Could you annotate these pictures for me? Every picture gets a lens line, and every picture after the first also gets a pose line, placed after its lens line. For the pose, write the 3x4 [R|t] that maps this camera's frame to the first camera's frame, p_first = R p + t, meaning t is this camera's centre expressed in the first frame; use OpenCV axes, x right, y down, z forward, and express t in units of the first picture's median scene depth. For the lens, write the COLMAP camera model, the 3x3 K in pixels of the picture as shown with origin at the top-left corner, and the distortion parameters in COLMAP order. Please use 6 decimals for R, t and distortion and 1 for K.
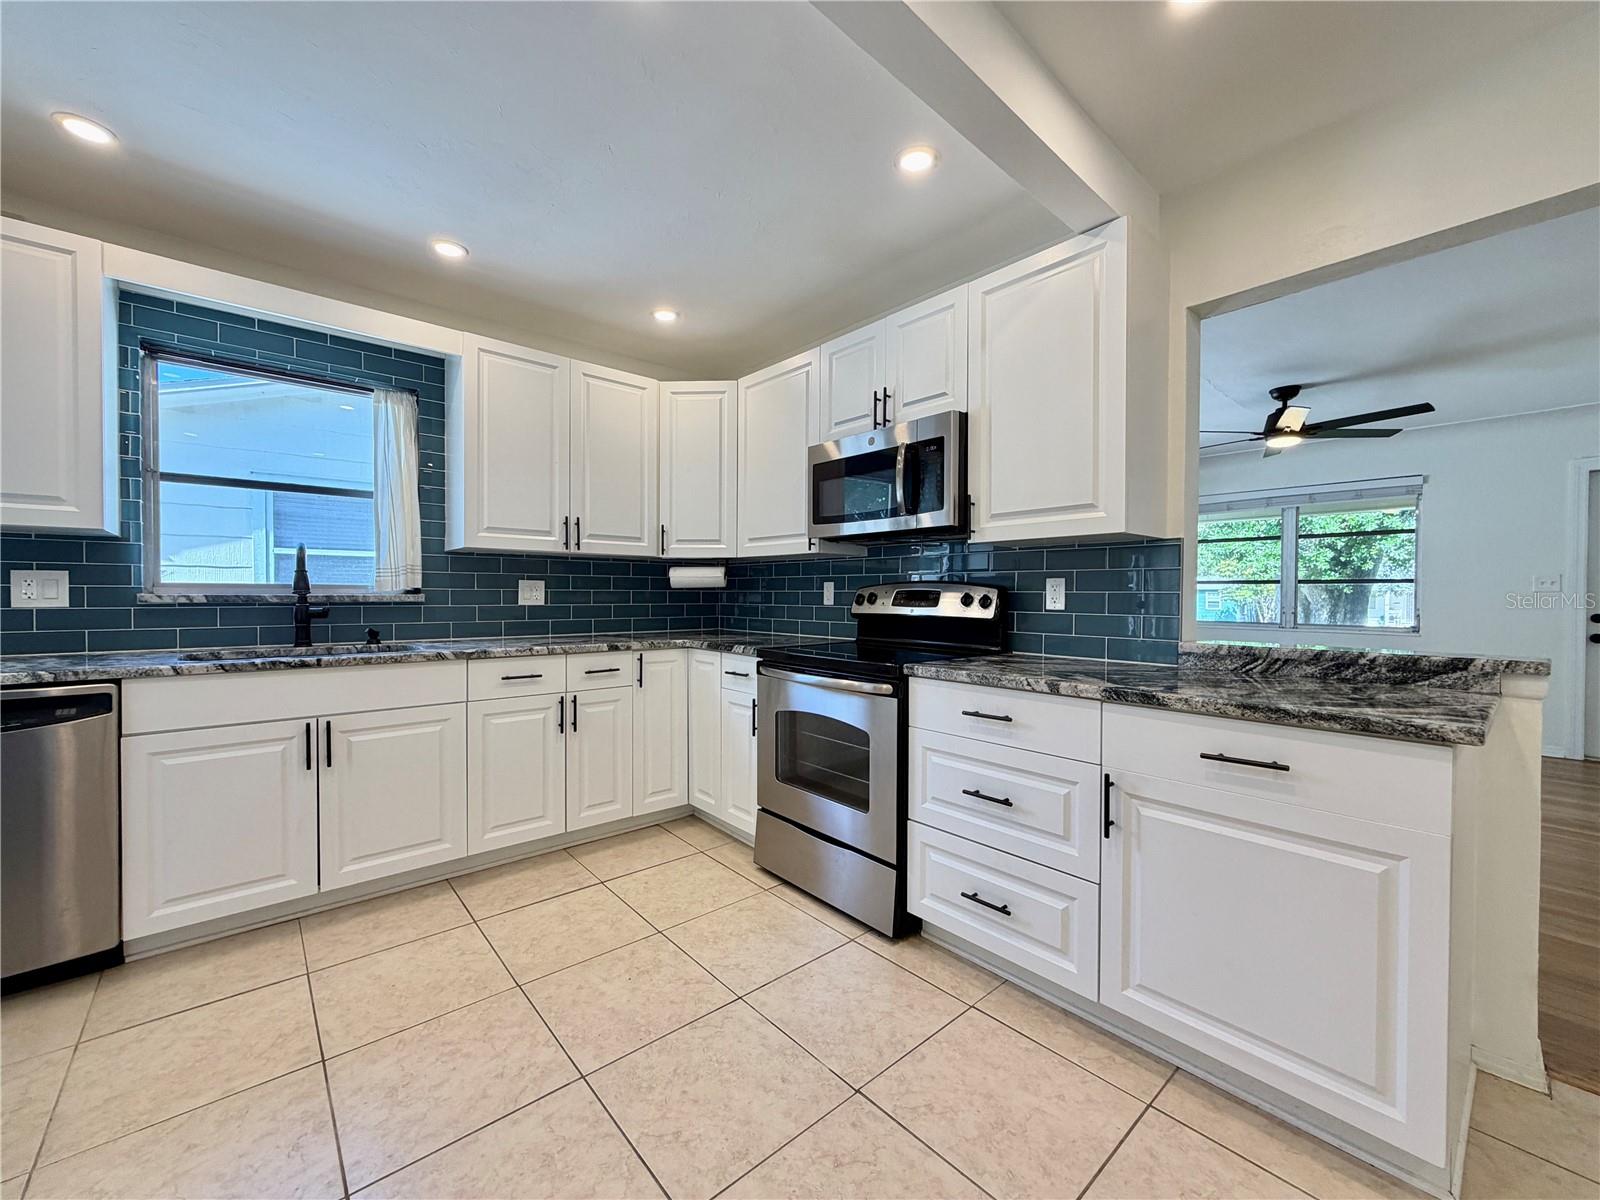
lens RADIAL K [[638.7, 0, 798.1], [0, 638.7, 603.0], [0, 0, 1]] dist [-0.000105, 0.000293]
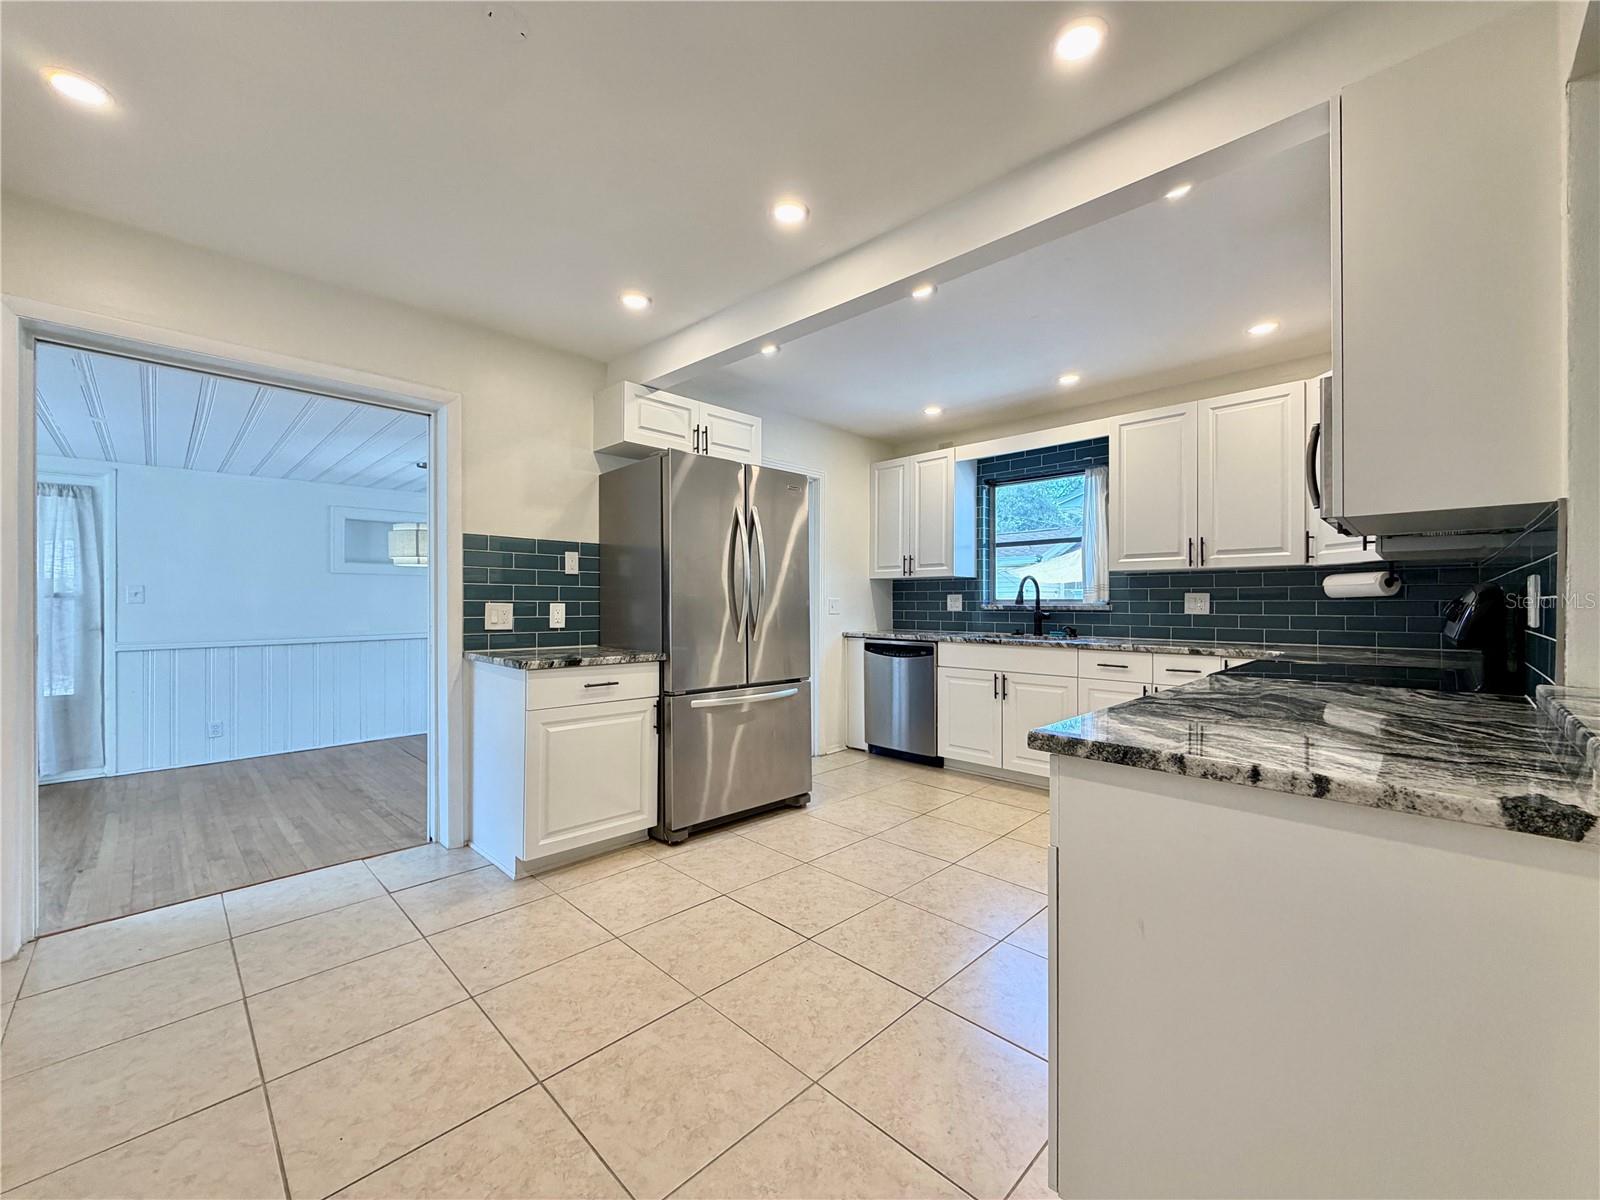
lens RADIAL K [[638.7, 0, 796.6], [0, 638.7, 602.9], [0, 0, 1]] dist [-0.000105, 0.000293]
pose [[0.068851, -0.005610, -0.997611, 0.945082], [-0.015621, 0.999856, -0.006700, 0.002456], [0.997505, 0.016045, 0.068753, 0.257068]]
